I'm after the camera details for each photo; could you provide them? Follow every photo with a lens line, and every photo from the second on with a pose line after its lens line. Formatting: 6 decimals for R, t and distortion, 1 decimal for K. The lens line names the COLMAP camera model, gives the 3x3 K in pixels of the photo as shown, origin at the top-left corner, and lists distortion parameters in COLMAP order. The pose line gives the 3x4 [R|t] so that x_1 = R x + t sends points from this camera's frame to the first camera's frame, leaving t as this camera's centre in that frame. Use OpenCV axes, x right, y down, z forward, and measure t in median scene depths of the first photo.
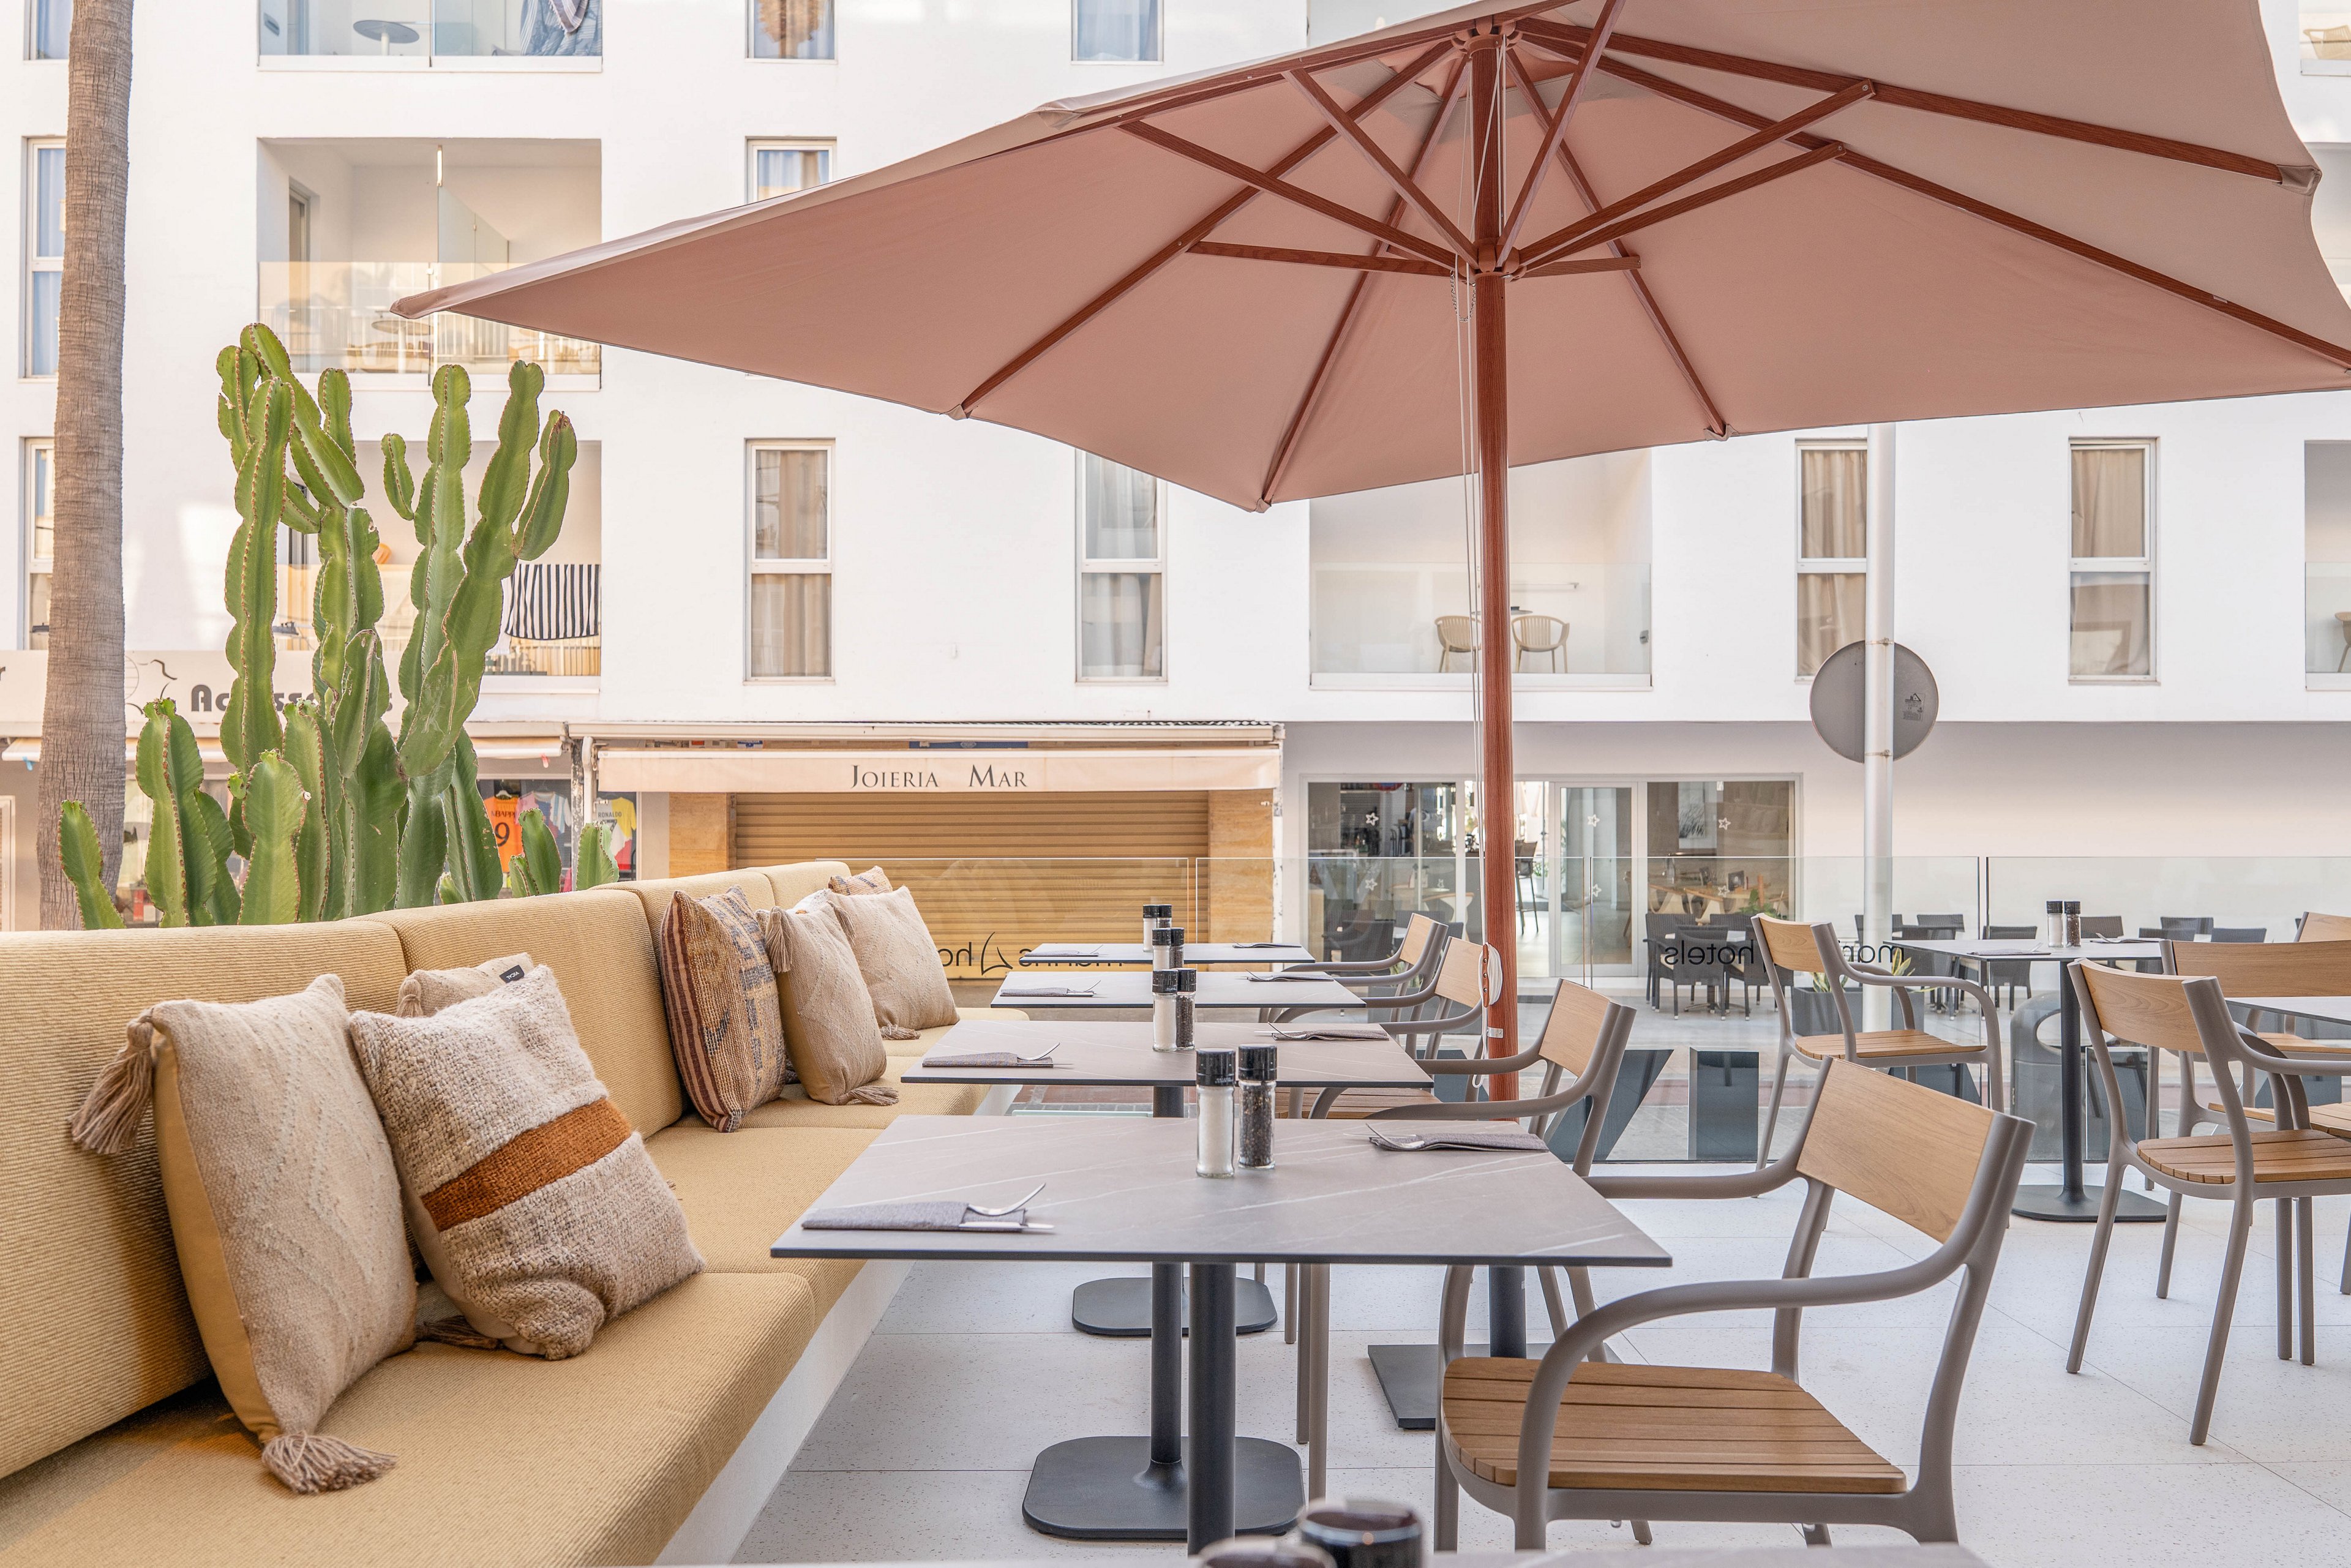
lens RADIAL K [[1975.4, 0, 1201.2], [0, 1975.4, 783.2], [0, 0, 1]] dist [0.006984, -0.008044]
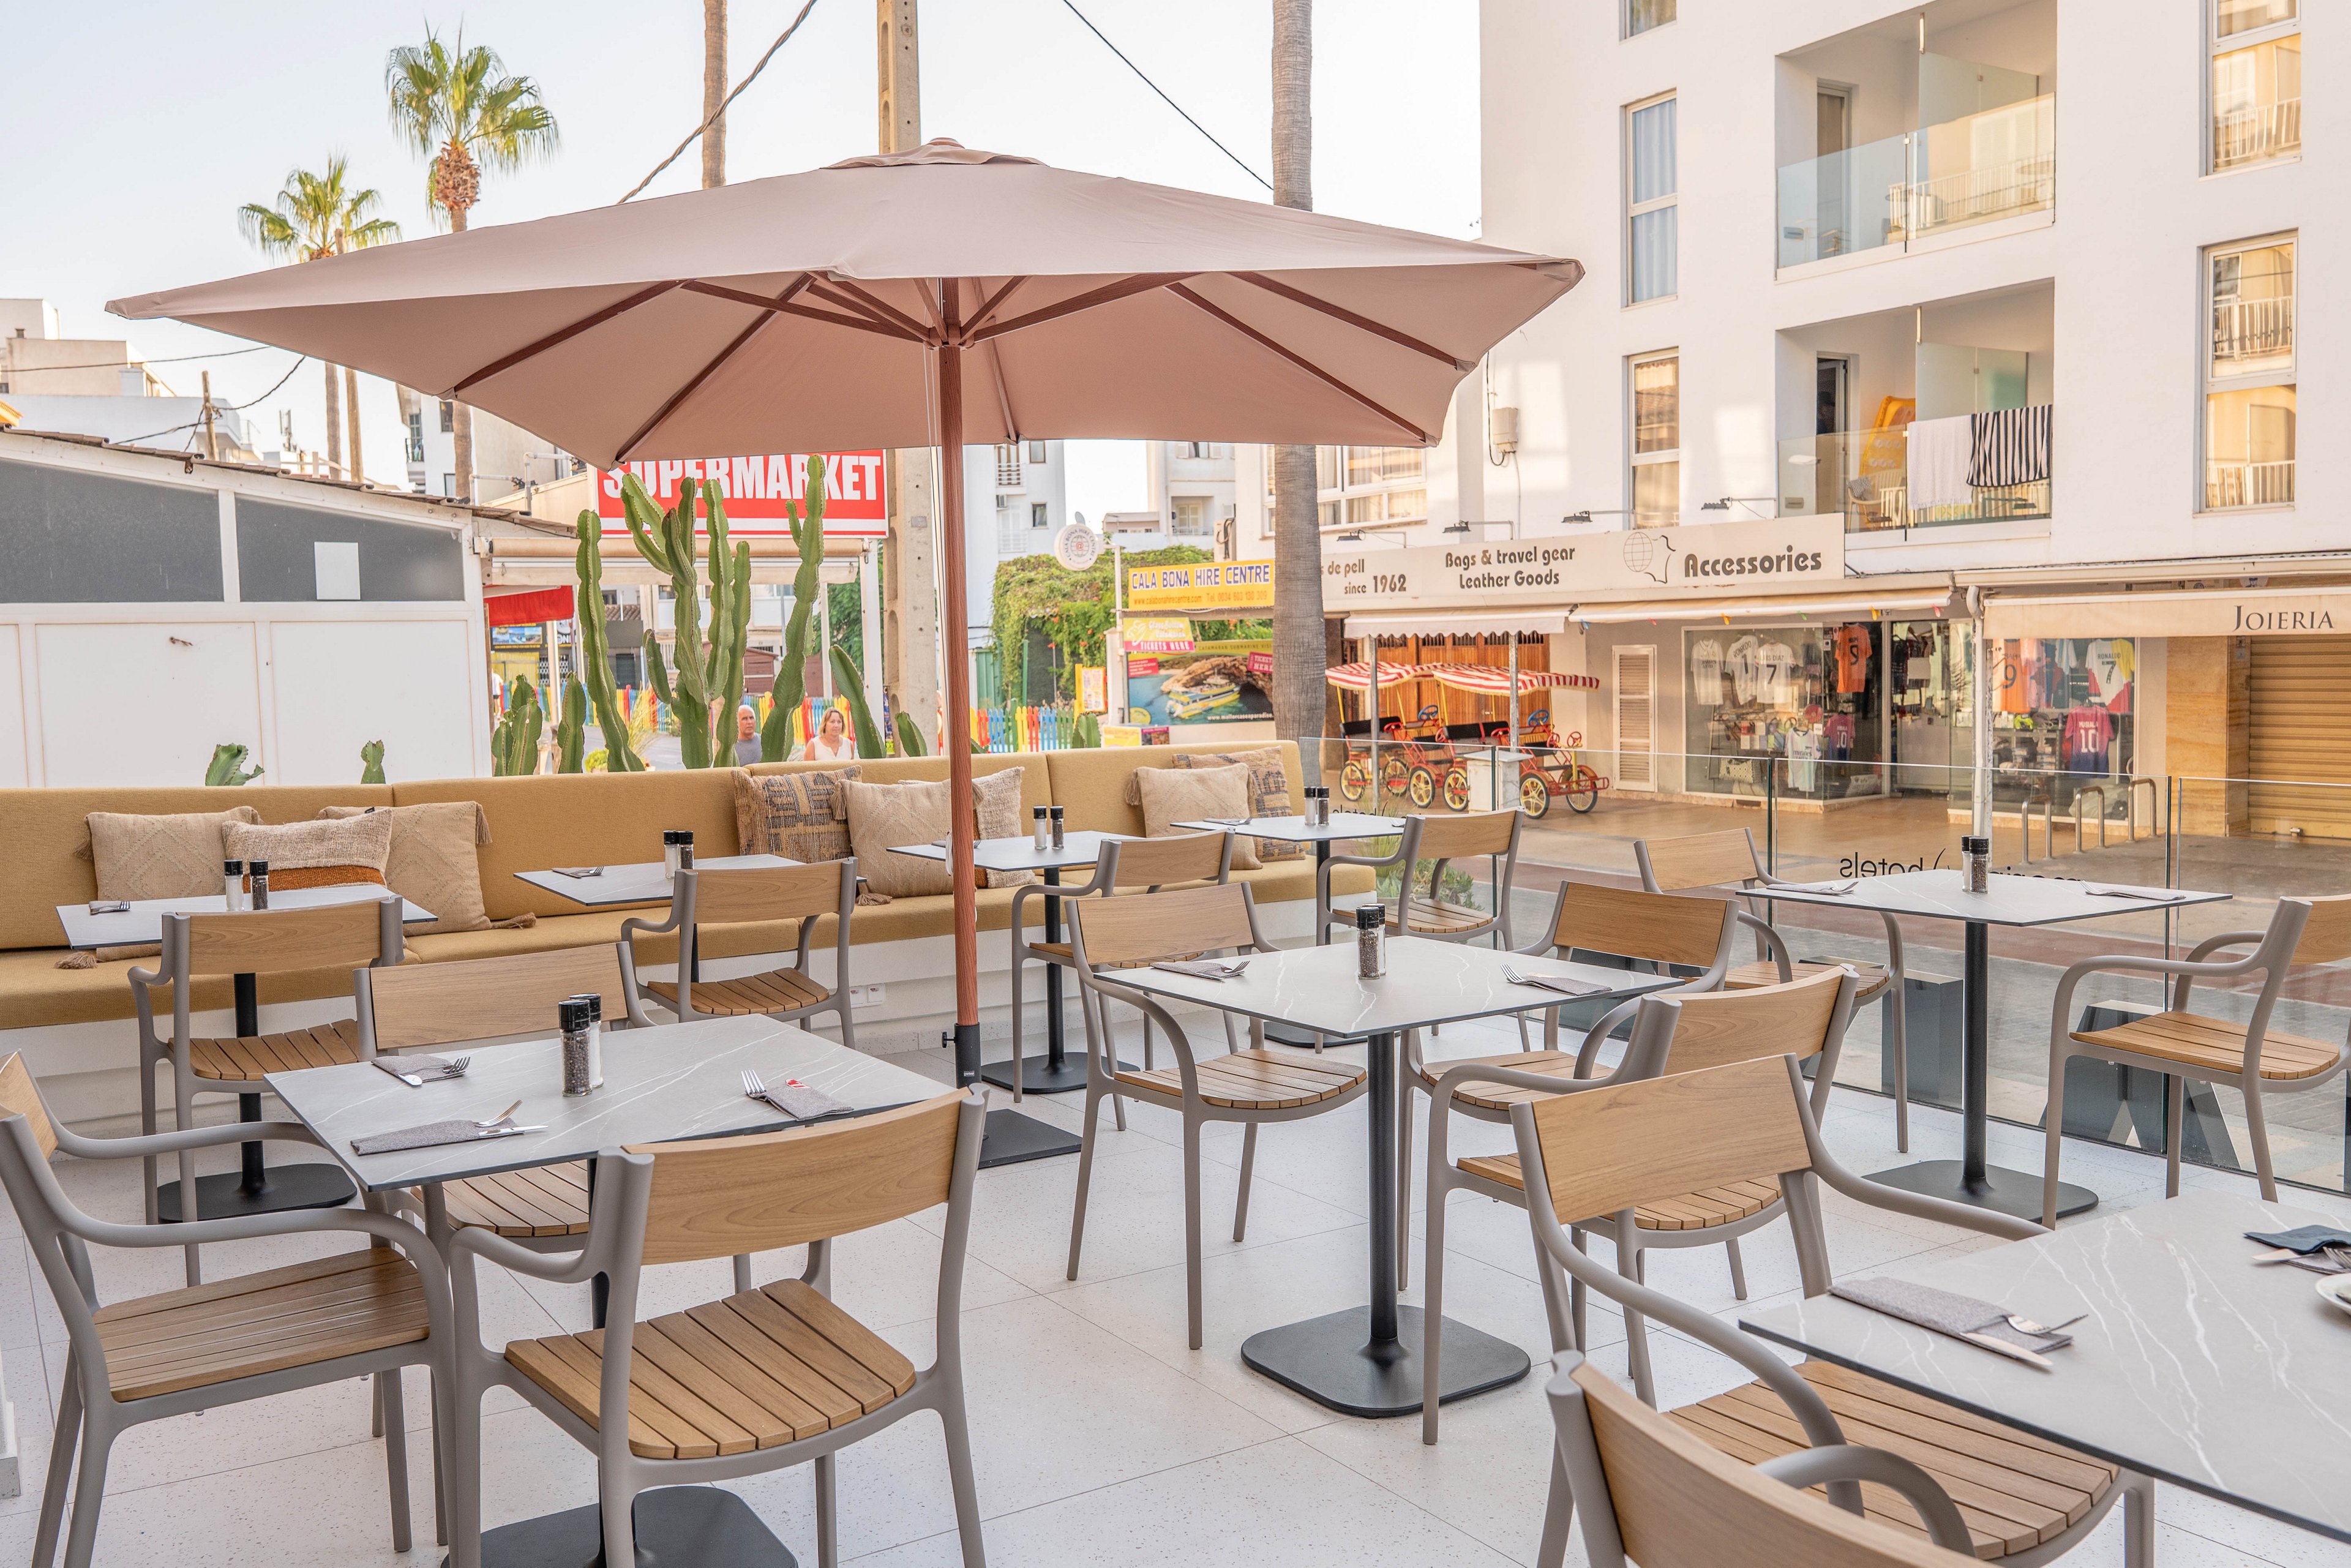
lens RADIAL K [[1975.4, 0, 1201.2], [0, 1975.4, 783.2], [0, 0, 1]] dist [0.006984, -0.008044]
pose [[0.545220, 0.045262, -0.837070, 0.327385], [0.033159, 0.996595, 0.075486, -0.012159], [0.837637, -0.068913, 0.541863, 0.101810]]
